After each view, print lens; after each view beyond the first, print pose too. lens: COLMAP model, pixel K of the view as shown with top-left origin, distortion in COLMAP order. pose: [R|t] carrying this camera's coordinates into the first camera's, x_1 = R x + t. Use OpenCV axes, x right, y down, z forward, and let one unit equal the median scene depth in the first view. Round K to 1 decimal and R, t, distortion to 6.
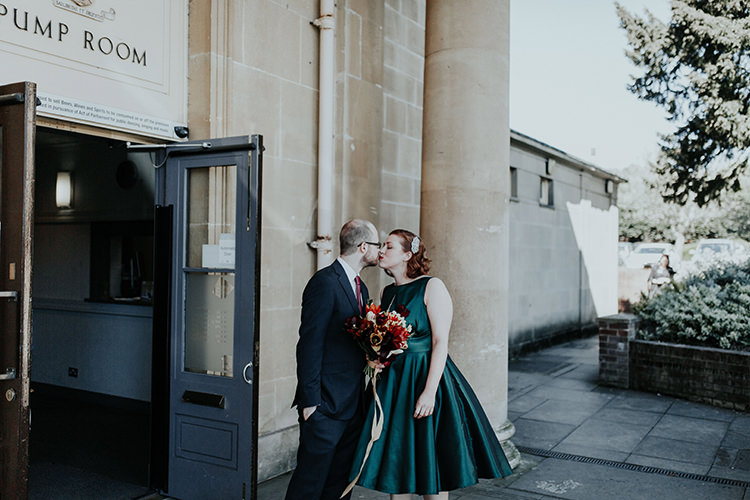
lens RADIAL K [[712.9, 0, 375.0], [0, 712.9, 250.0], [0, 0, 1]] dist [0.004446, 0.002589]
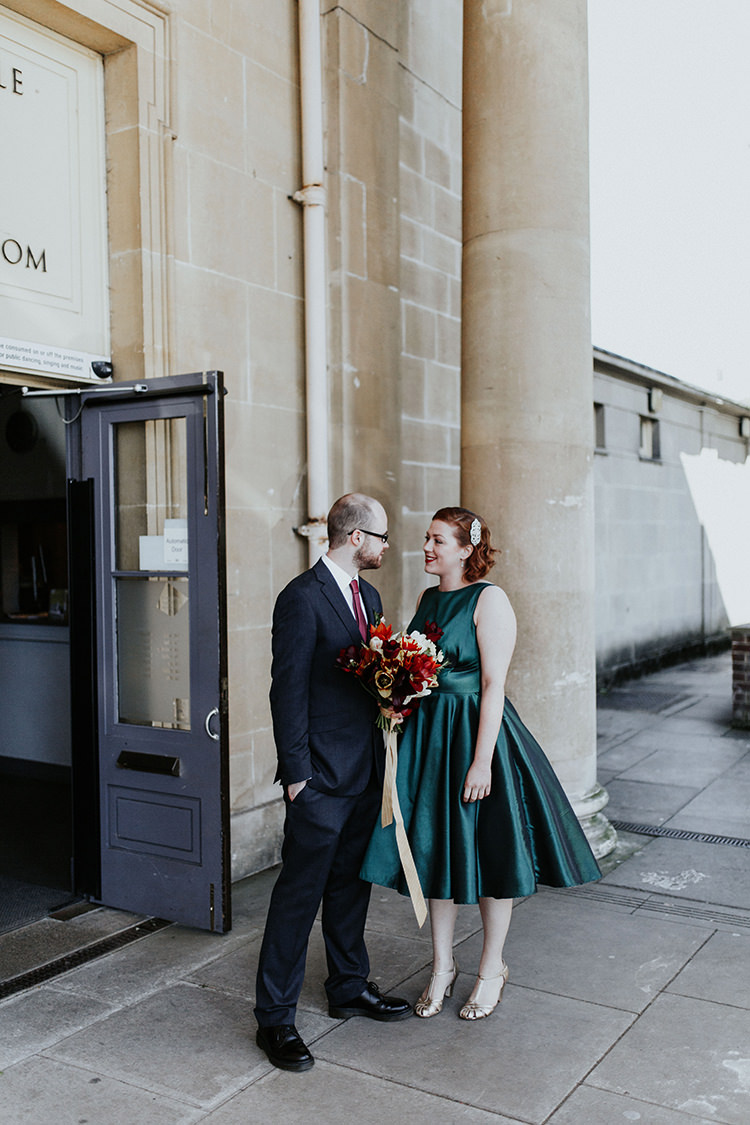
lens RADIAL K [[1069.4, 0, 371.3], [0, 1069.4, 569.7], [0, 0, 1]] dist [0.004446, 0.002589]
pose [[0.999479, -0.024914, -0.020516, -0.001699], [0.025671, 0.998966, 0.037515, -0.006791], [0.019560, -0.038022, 0.999085, -0.007732]]
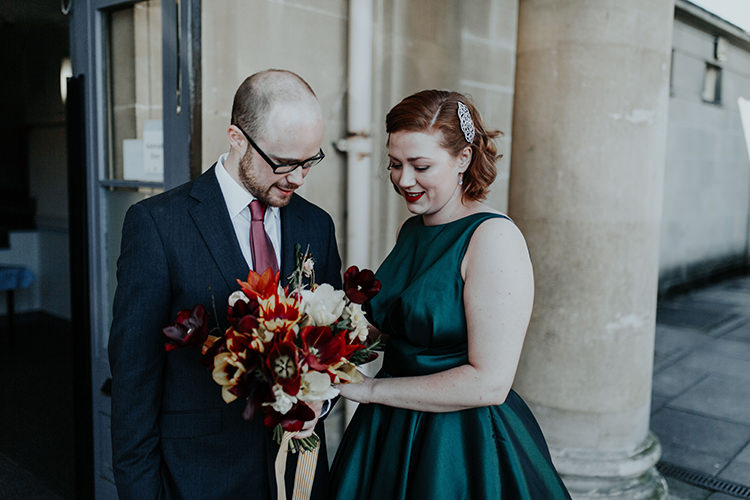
lens RADIAL K [[712.9, 0, 375.0], [0, 712.9, 250.0], [0, 0, 1]] dist [0.004446, 0.002589]
pose [[0.983833, 0.024334, -0.177427, 0.057383], [-0.003264, 0.992997, 0.118091, 0.009754], [0.179058, -0.115603, 0.977023, 0.364002]]
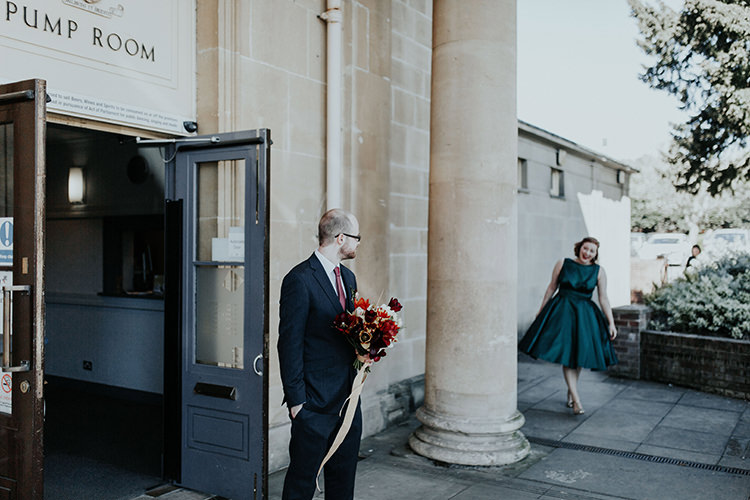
lens RADIAL K [[712.9, 0, 375.0], [0, 712.9, 250.0], [0, 0, 1]] dist [0.004446, 0.002589]
pose [[0.999818, -0.007764, -0.017447, 0.004975], [0.007941, 0.999917, 0.010106, 0.000620], [0.017367, -0.010243, 0.999797, -0.004743]]
